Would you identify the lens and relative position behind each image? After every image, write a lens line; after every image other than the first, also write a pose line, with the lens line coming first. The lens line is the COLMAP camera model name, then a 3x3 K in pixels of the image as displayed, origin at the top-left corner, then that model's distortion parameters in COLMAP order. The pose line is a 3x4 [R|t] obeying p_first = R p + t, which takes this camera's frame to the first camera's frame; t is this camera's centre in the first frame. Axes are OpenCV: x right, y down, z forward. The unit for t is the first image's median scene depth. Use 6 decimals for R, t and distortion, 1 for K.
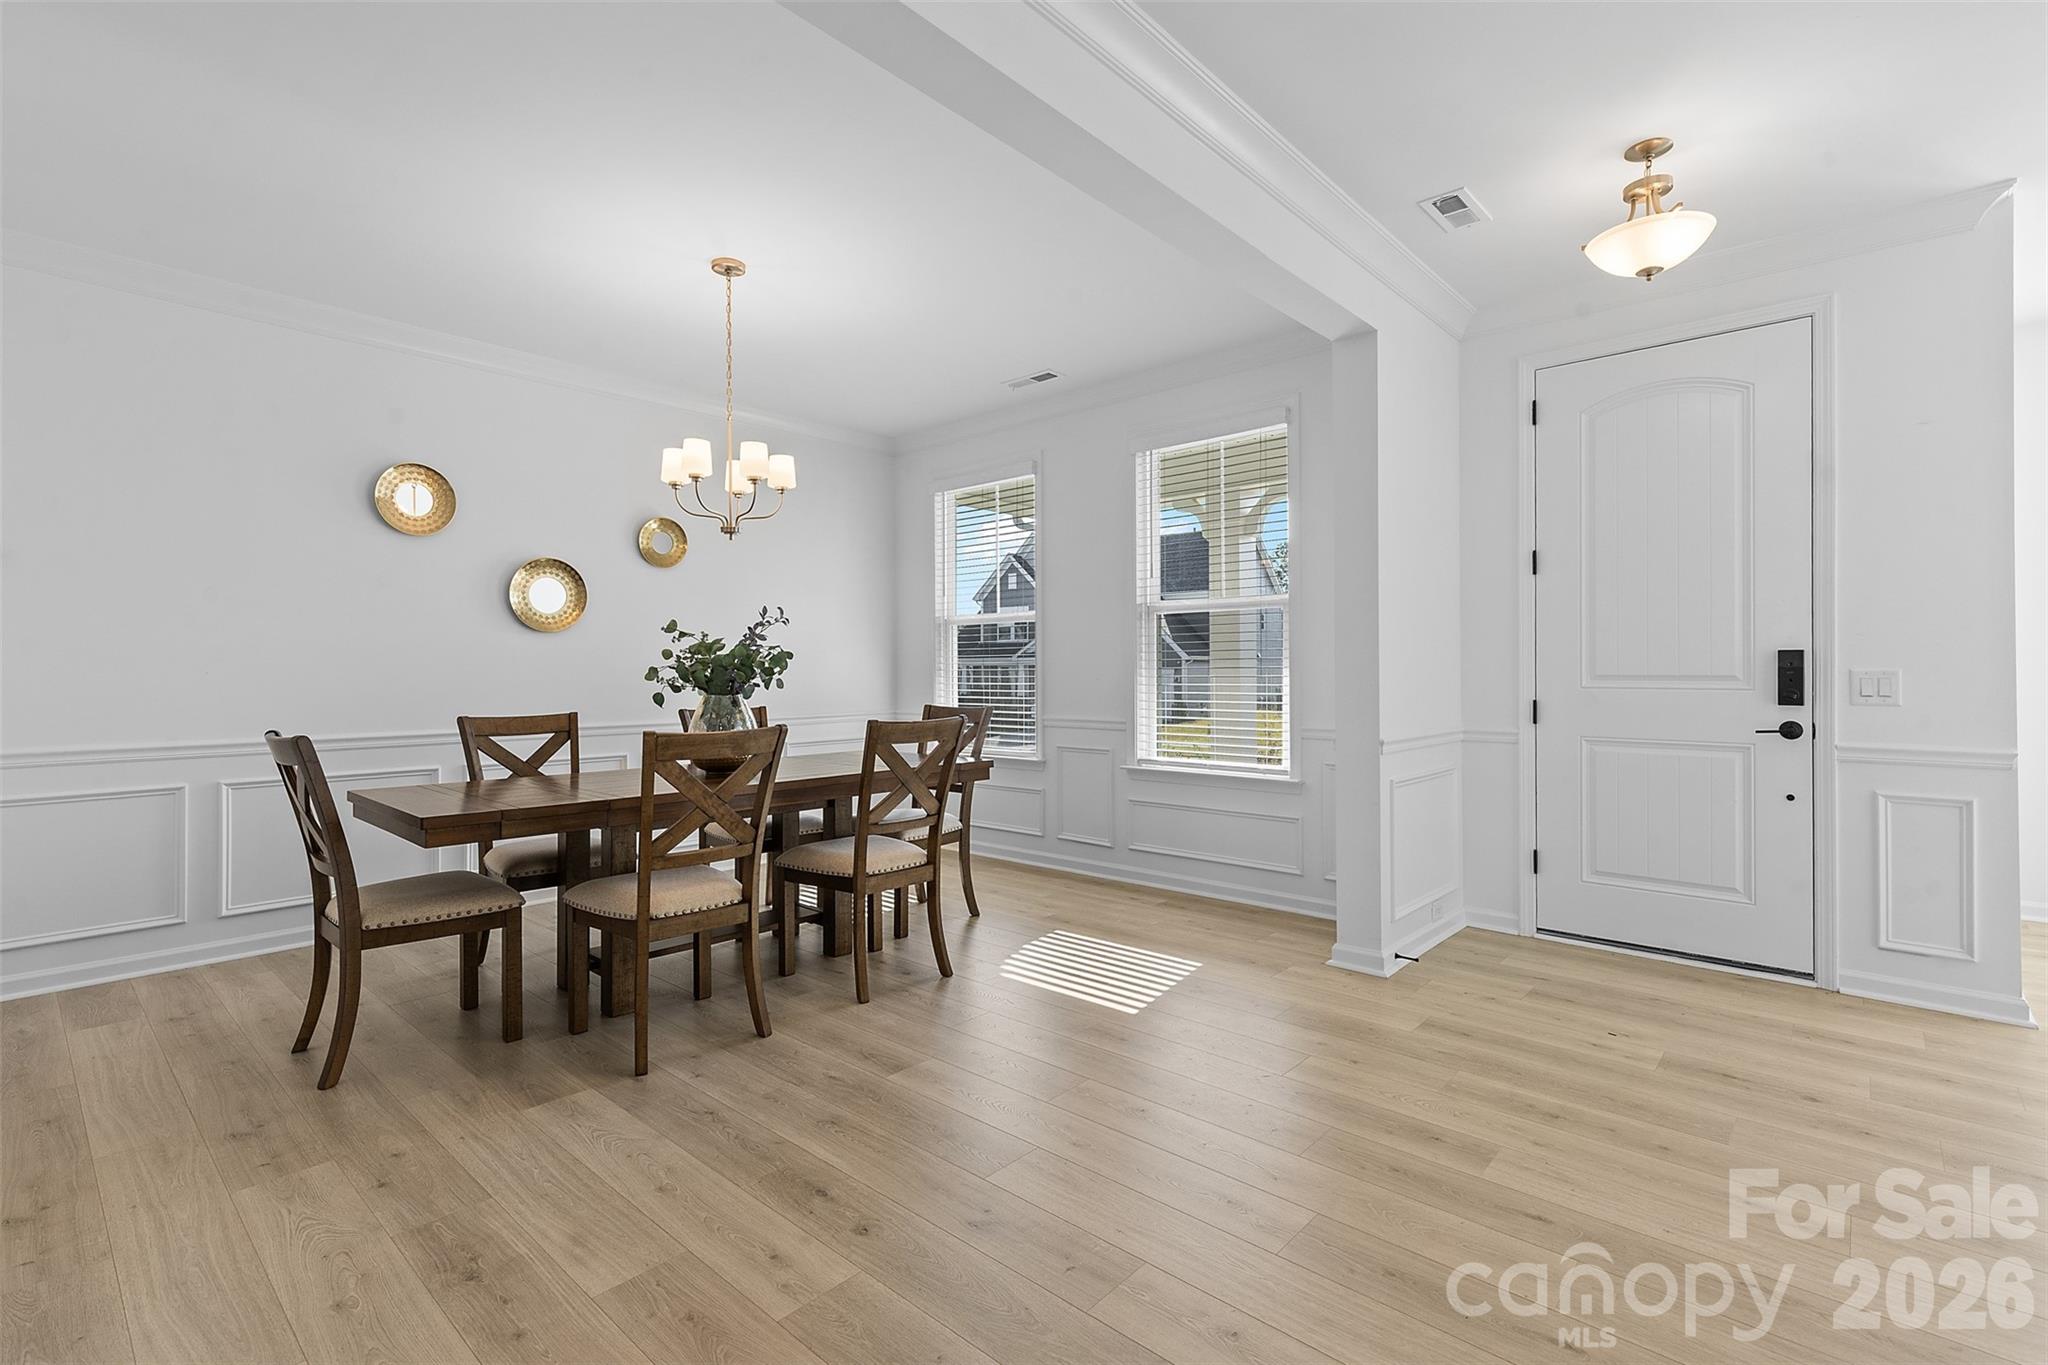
lens RADIAL K [[948.1, 0, 1038.4], [0, 948.1, 667.0], [0, 0, 1]] dist [0.002808, 0.000169]
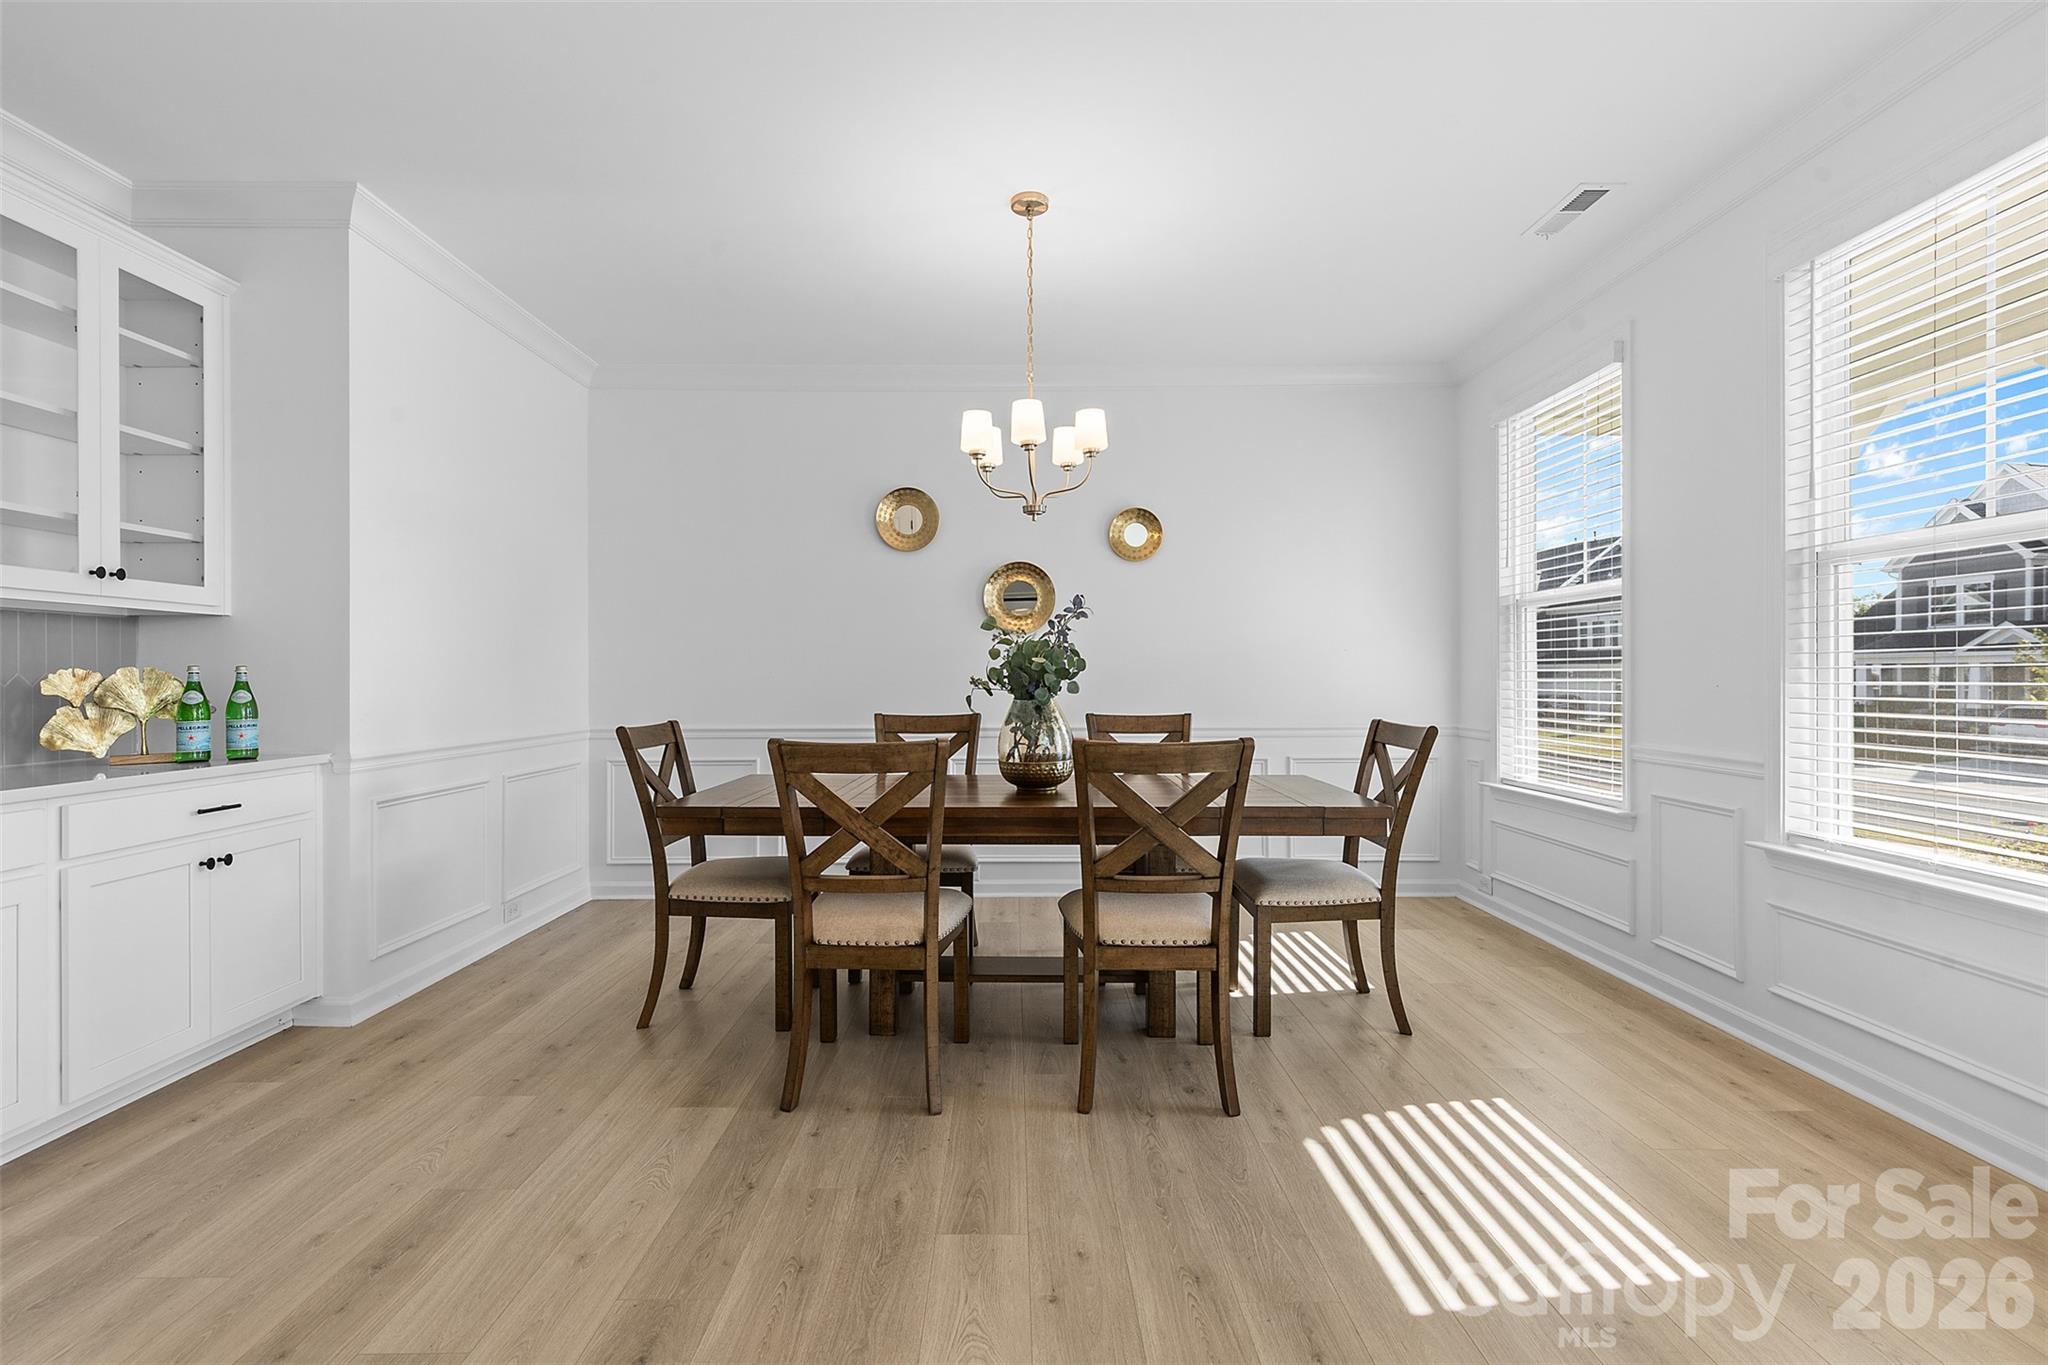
lens RADIAL K [[929.6, 0, 1010.7], [0, 929.6, 680.6], [0, 0, 1]] dist [0.004895, 0.000003]
pose [[0.657972, 0.003744, -0.753033, 0.324162], [0.003492, 0.999962, 0.008023, 0.004580], [0.753035, -0.007908, 0.657933, 0.460353]]
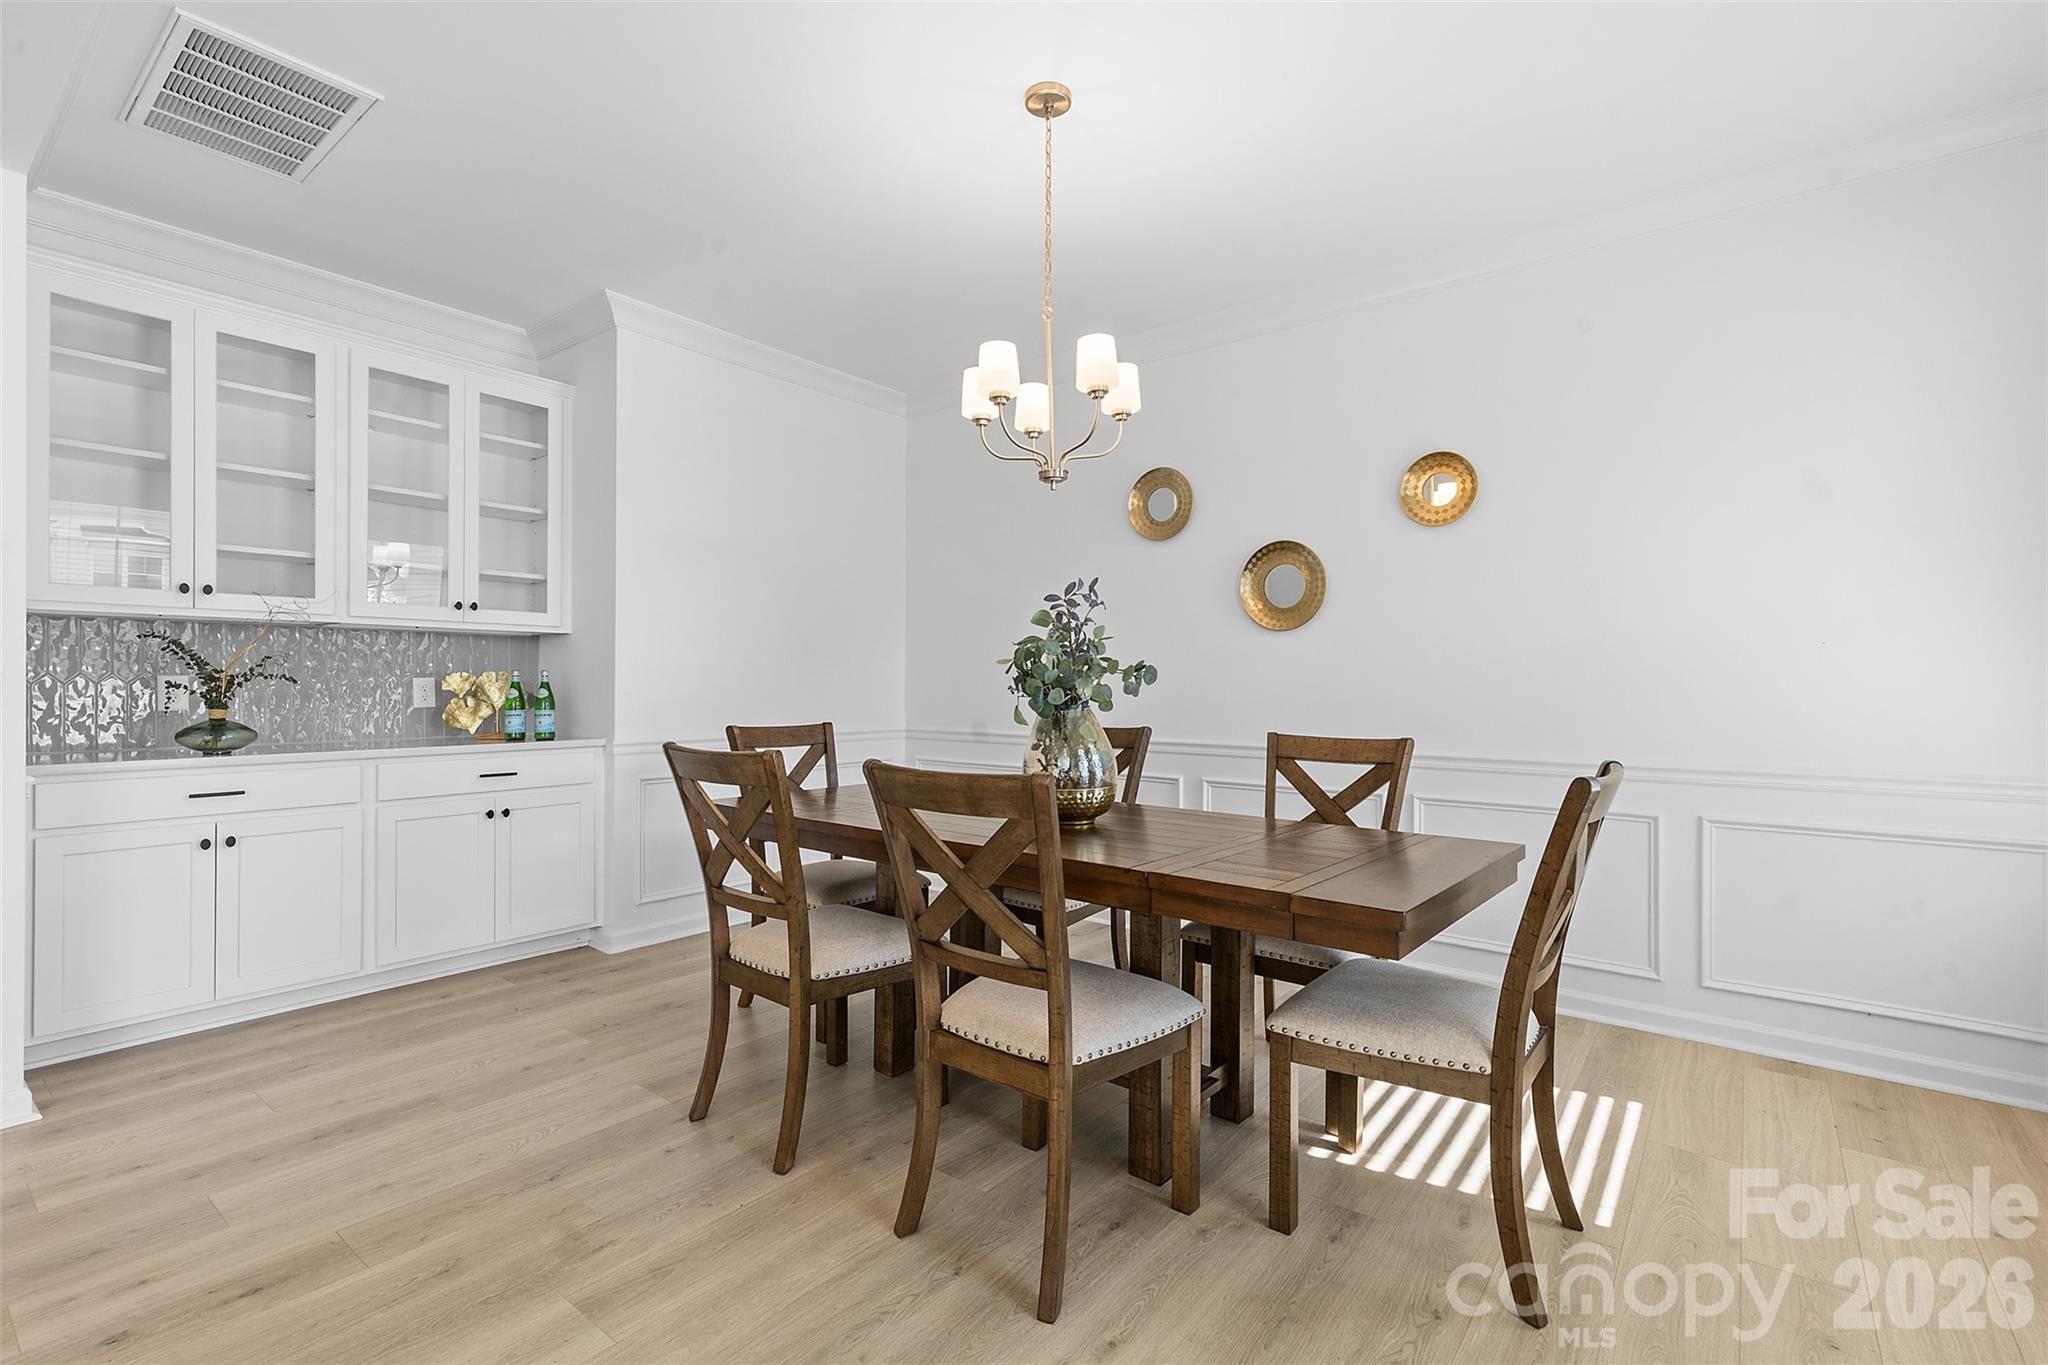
lens RADIAL K [[929.6, 0, 1010.7], [0, 929.6, 680.6], [0, 0, 1]] dist [0.004895, 0.000003]
pose [[0.041896, 0.001261, -0.999121, 0.389018], [-0.000433, 0.999999, 0.001244, 0.006760], [0.999122, 0.000381, 0.041896, 1.017559]]
